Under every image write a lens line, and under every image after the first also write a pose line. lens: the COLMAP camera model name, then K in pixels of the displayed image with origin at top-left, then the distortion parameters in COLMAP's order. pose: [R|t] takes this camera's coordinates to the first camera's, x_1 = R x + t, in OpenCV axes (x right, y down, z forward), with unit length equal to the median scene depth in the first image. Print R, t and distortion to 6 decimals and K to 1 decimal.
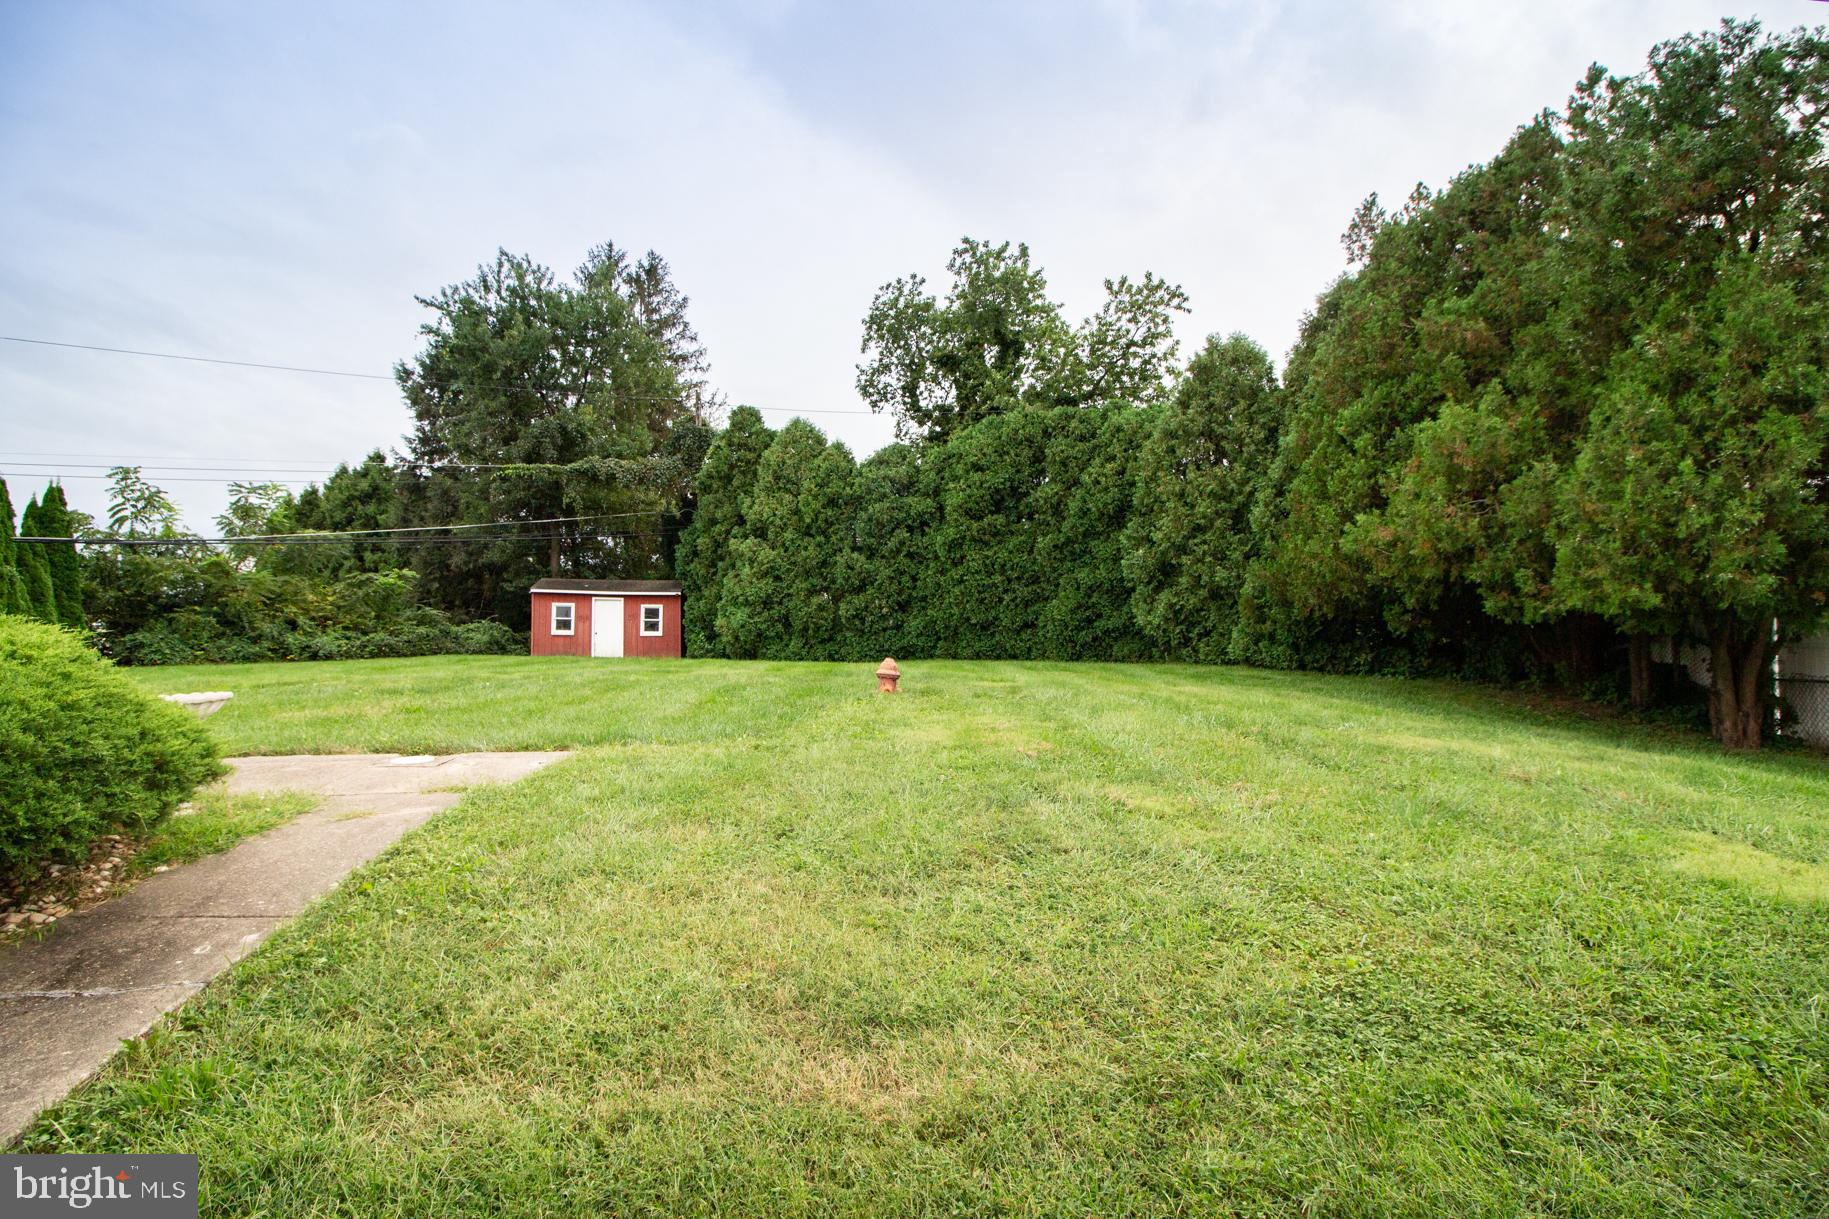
lens RADIAL K [[863.6, 0, 910.9], [0, 863.6, 594.3], [0, 0, 1]] dist [-0.001664, -0.013646]
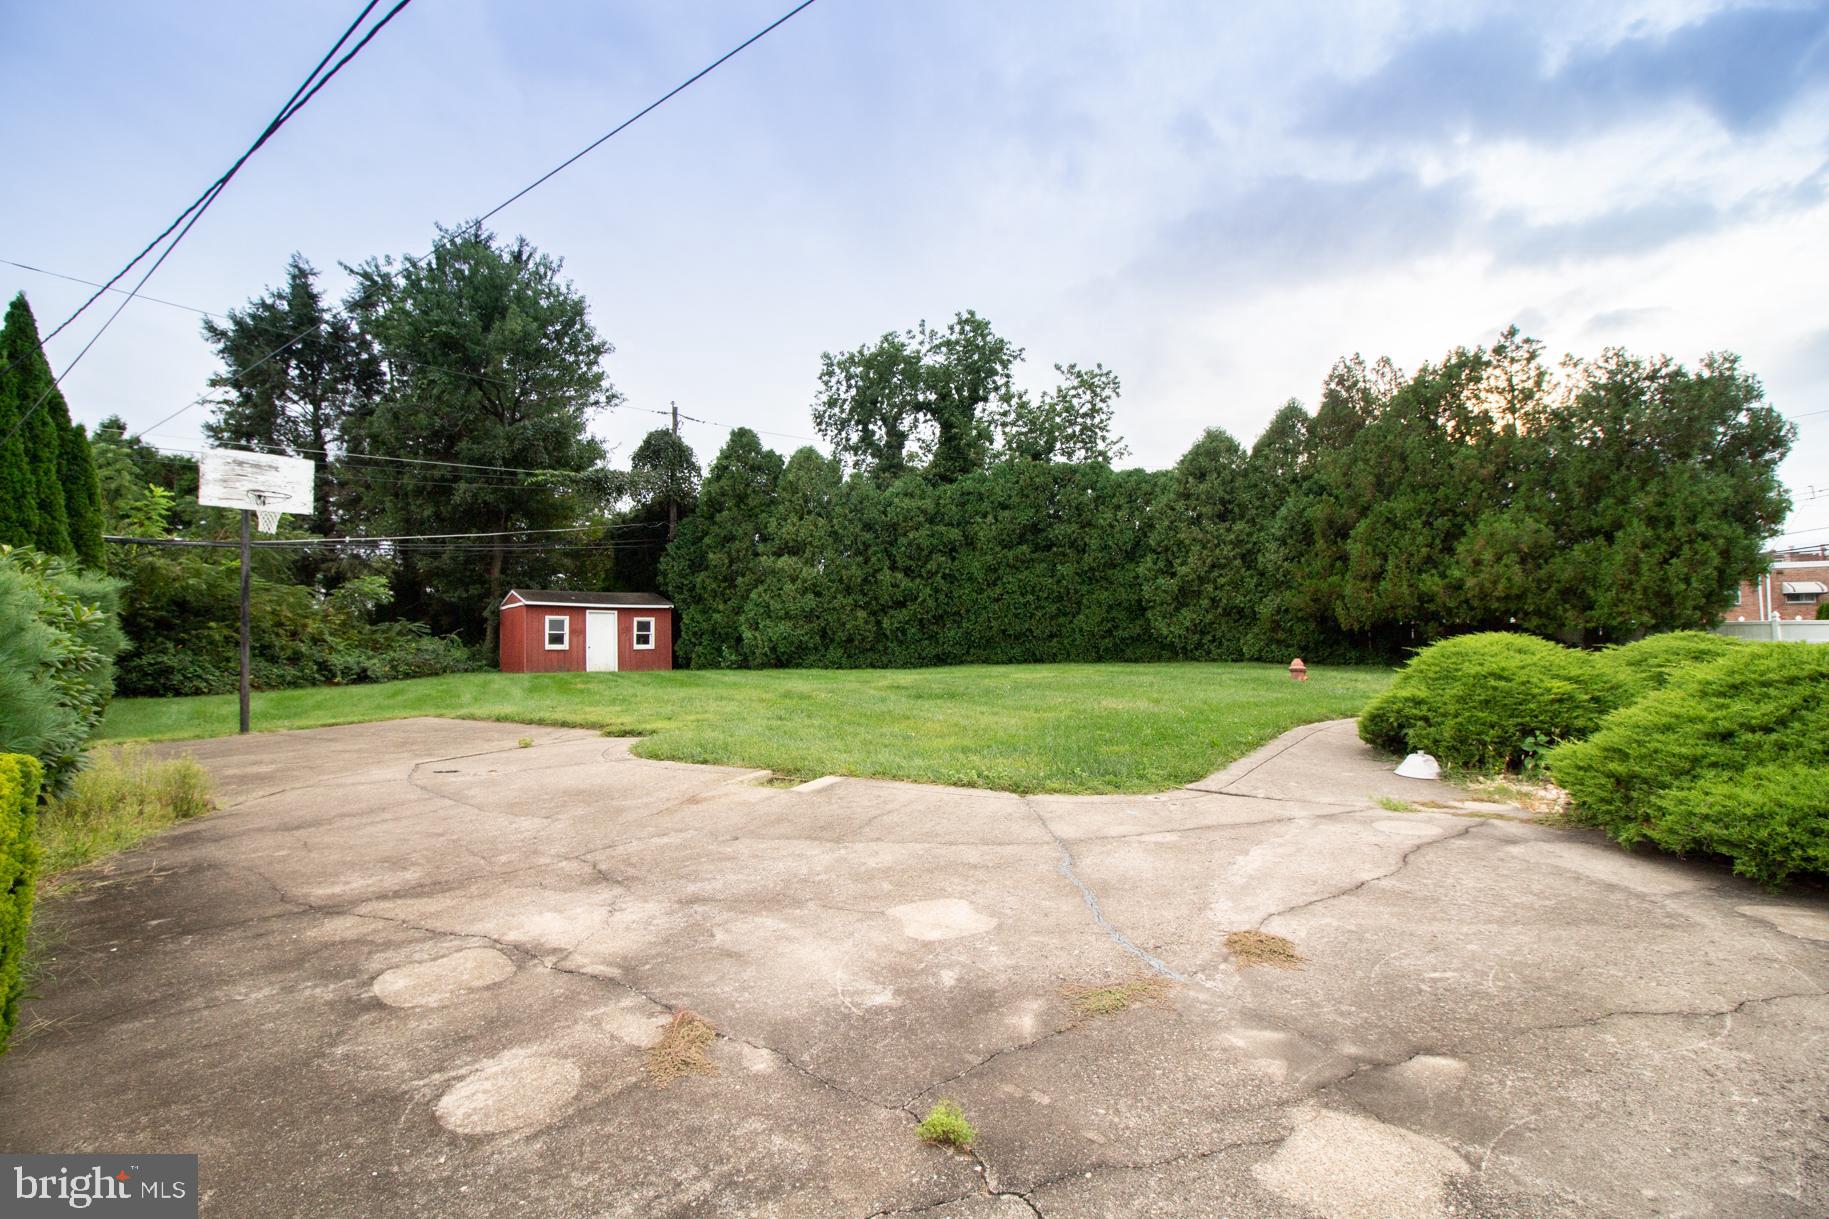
lens RADIAL K [[863.6, 0, 910.9], [0, 863.6, 594.3], [0, 0, 1]] dist [-0.001664, -0.013646]
pose [[0.890969, 0.012440, 0.453894, -0.566340], [-0.007462, 0.999891, -0.012757, -0.005341], [-0.454003, 0.007980, 0.890965, -0.026319]]
